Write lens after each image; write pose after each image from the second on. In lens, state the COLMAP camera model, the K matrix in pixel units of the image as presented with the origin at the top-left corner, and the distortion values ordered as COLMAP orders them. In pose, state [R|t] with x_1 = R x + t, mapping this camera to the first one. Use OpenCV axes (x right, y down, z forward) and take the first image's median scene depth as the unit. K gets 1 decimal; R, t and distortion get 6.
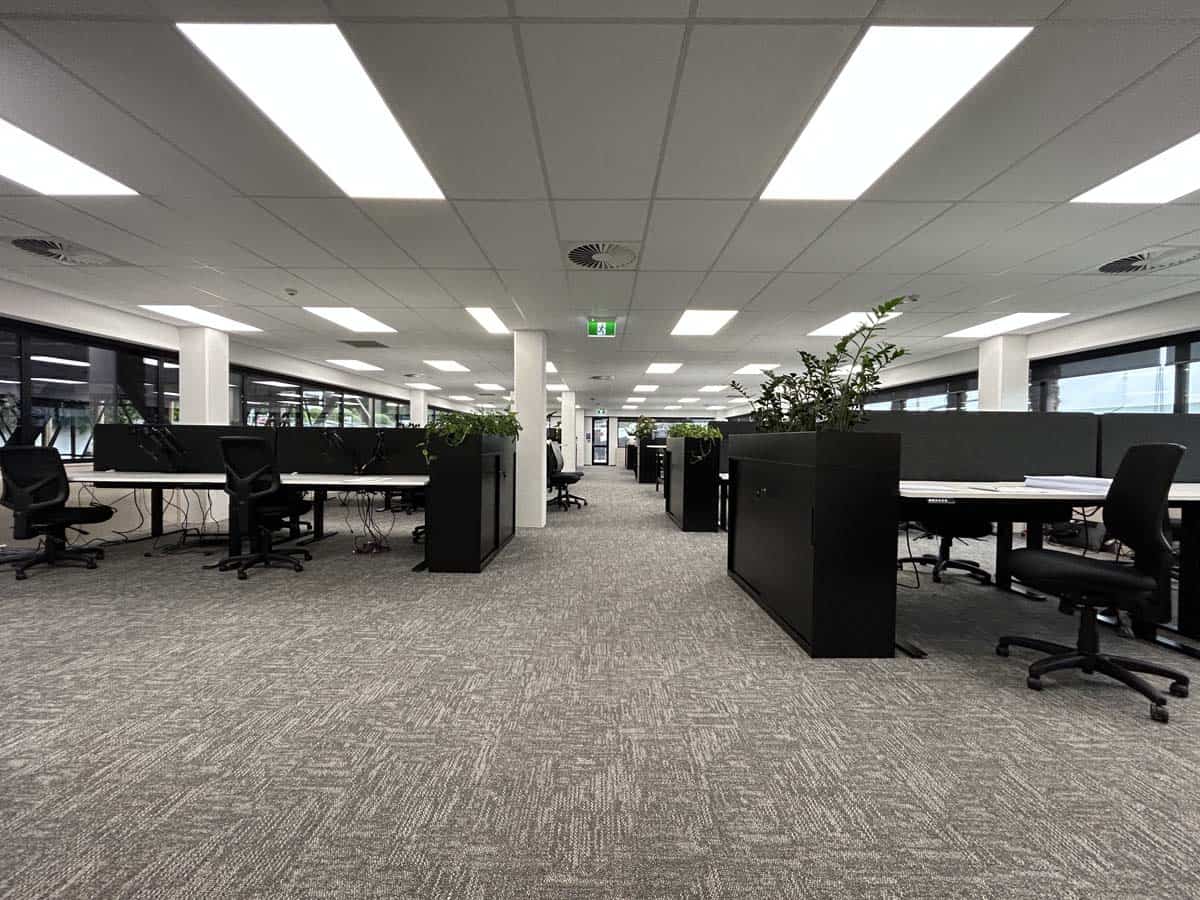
lens RADIAL K [[484.1, 0, 600.0], [0, 484.1, 450.0], [0, 0, 1]] dist [0.000990, 0.000429]
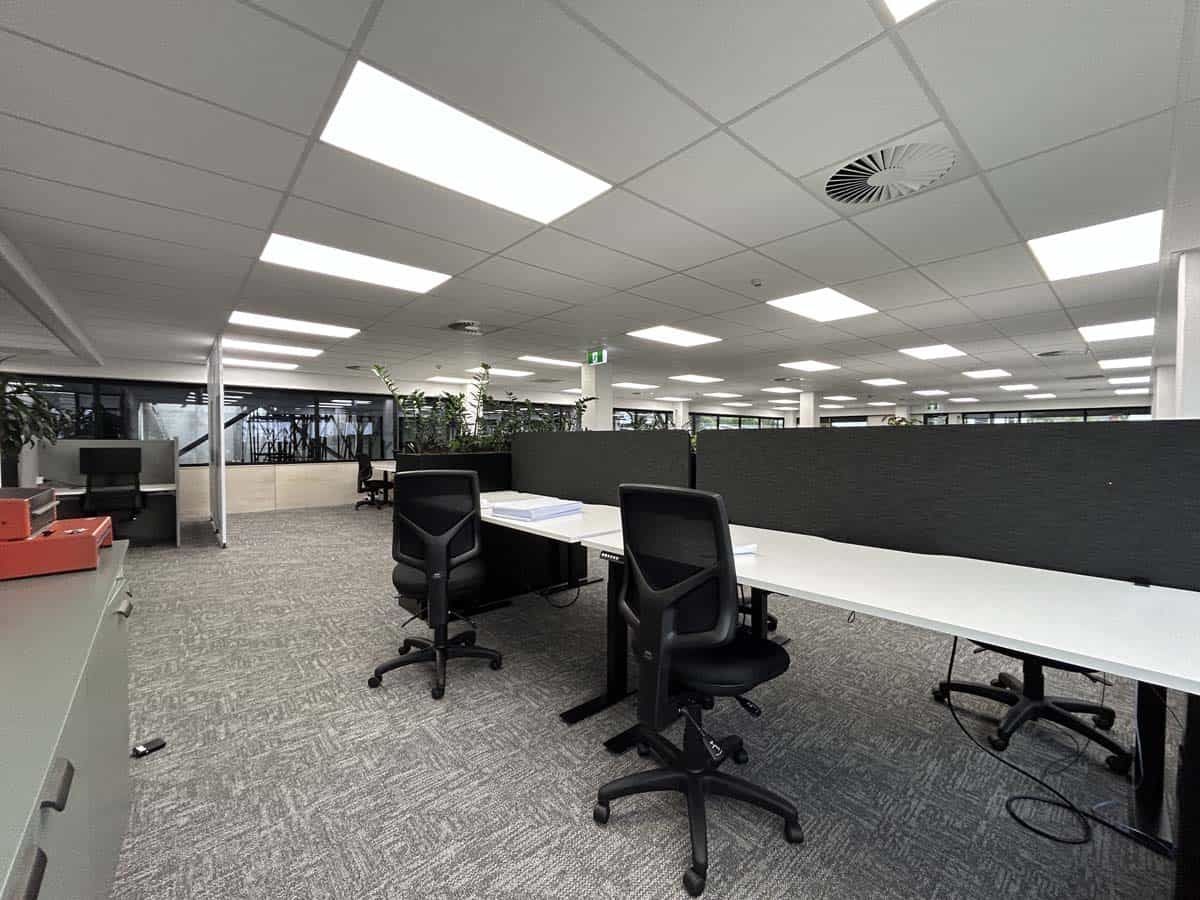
lens RADIAL K [[485.8, 0, 578.3], [0, 485.8, 453.1], [0, 0, 1]] dist [0.007849, -0.003667]
pose [[0.652502, 0.015956, -0.757619, 2.166351], [-0.009402, 0.999872, 0.012960, -0.059142], [0.757729, -0.001333, 0.652568, 0.514191]]
